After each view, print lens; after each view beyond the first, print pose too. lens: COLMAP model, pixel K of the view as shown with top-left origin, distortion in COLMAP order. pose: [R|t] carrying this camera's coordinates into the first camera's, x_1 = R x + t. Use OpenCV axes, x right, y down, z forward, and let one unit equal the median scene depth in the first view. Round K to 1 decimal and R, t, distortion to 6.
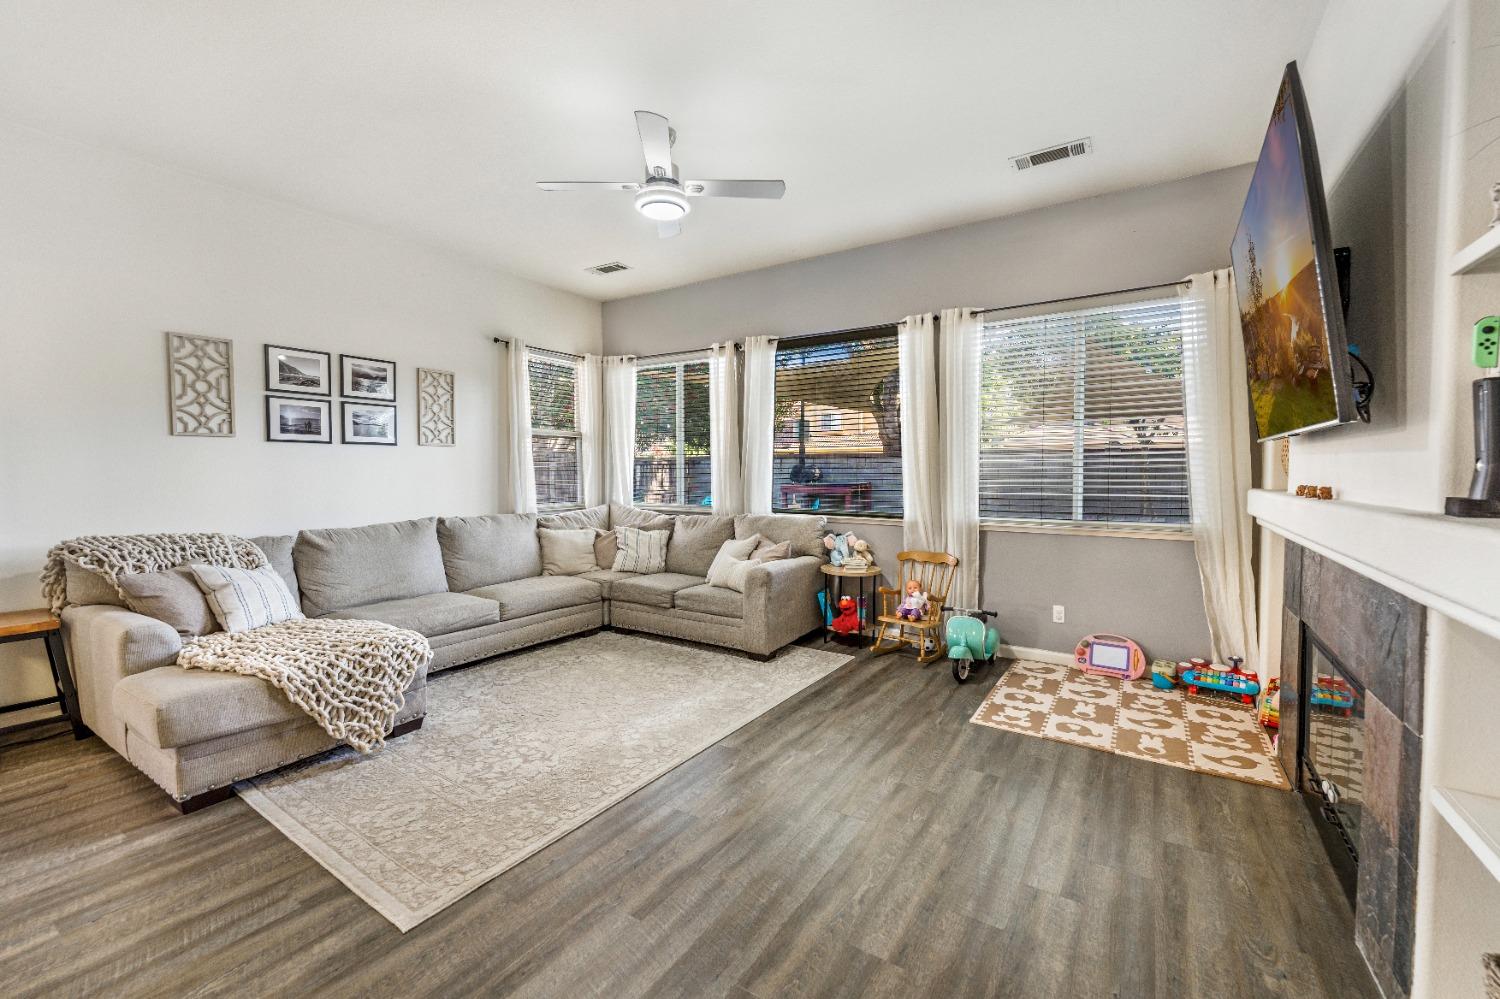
lens RADIAL K [[619.9, 0, 740.6], [0, 619.9, 497.0], [0, 0, 1]] dist [-0.004580, -0.000389]
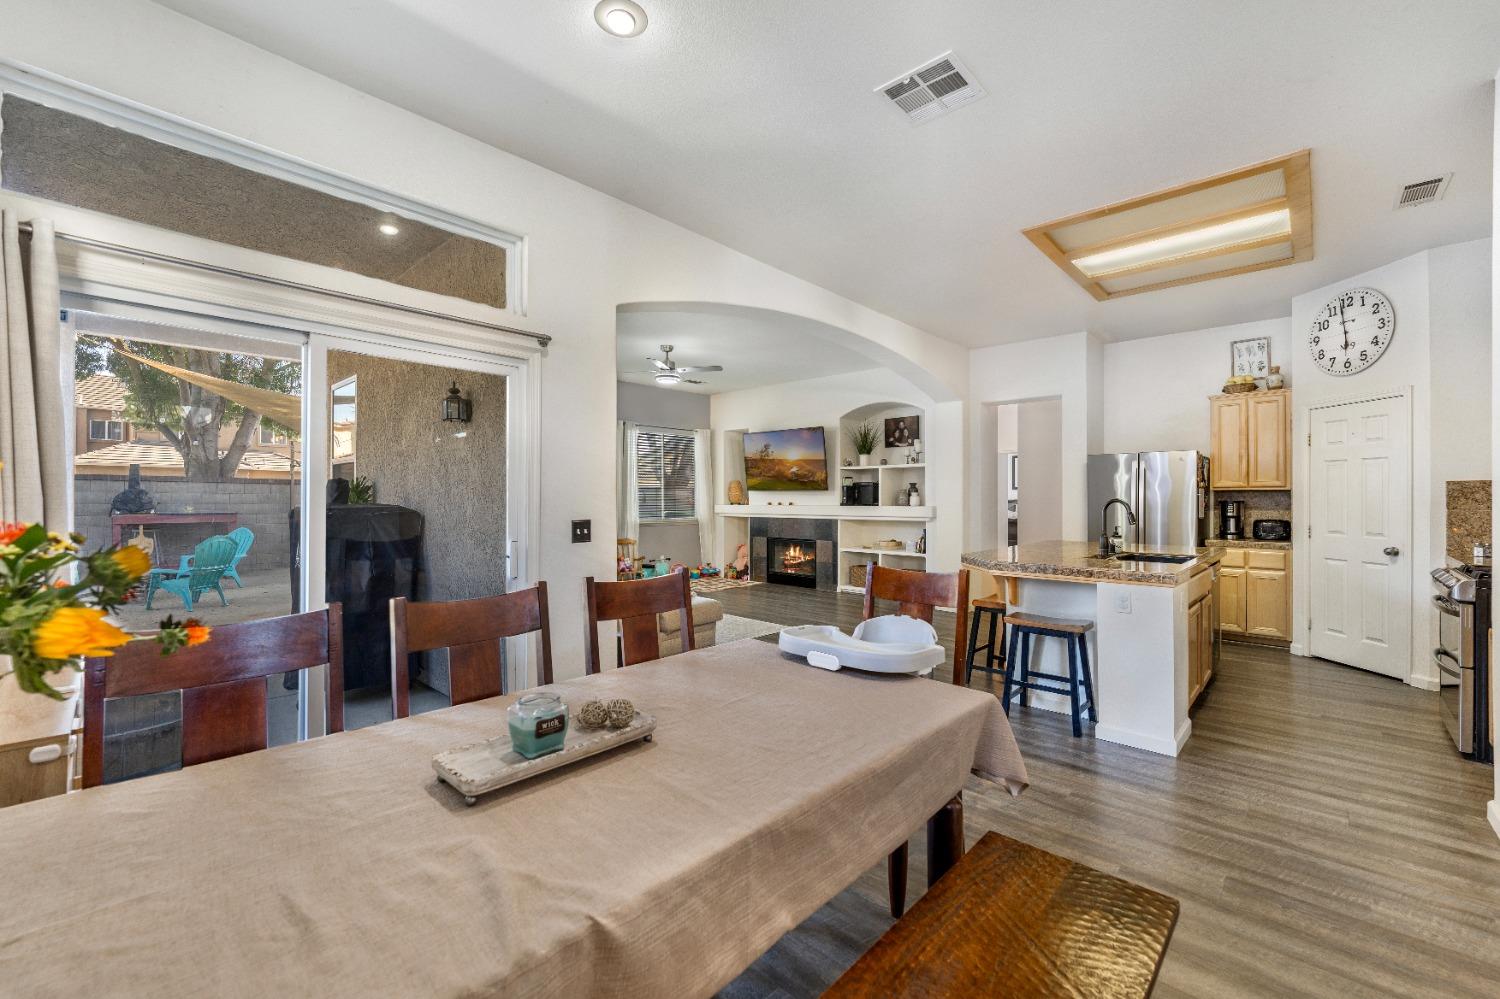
lens RADIAL K [[619.9, 0, 741.3], [0, 619.9, 496.6], [0, 0, 1]] dist [-0.004580, -0.000389]
pose [[0.167211, -0.000682, 0.985921, -1.877295], [0.038082, 0.999258, -0.005767, -0.024943], [-0.985185, 0.038510, 0.167113, 0.316881]]
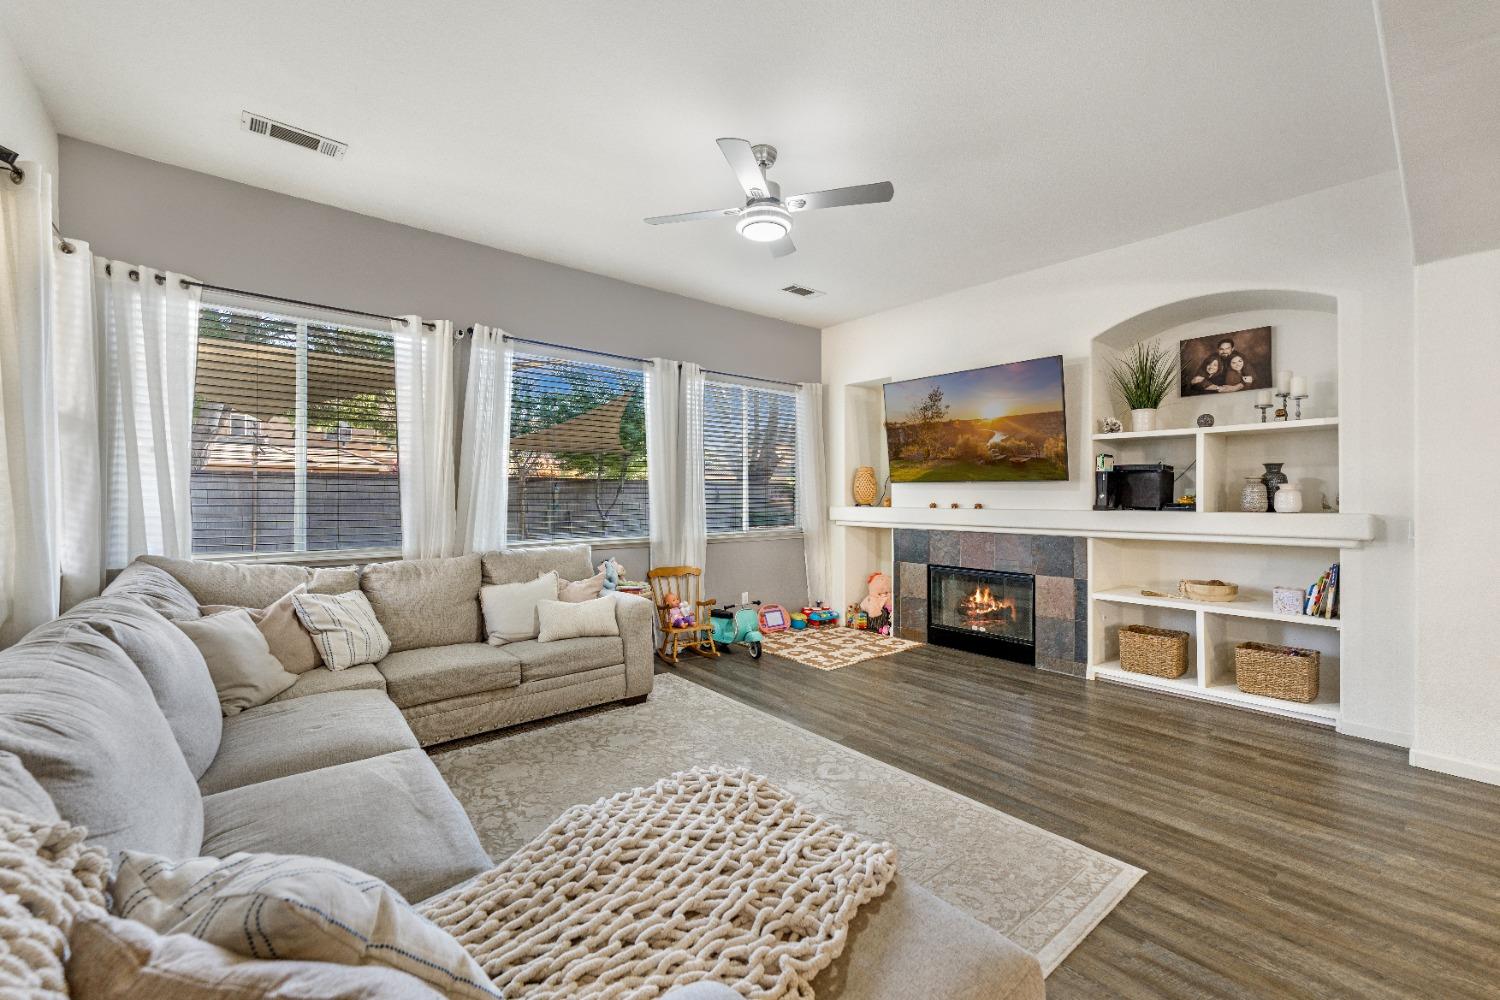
lens RADIAL K [[619.9, 0, 755.4], [0, 619.9, 496.1], [0, 0, 1]] dist [-0.004580, -0.000389]
pose [[0.263861, -0.001099, 0.964560, -0.886300], [0.036437, 0.999297, -0.008829, -0.030231], [-0.963872, 0.037475, 0.263715, 0.637179]]
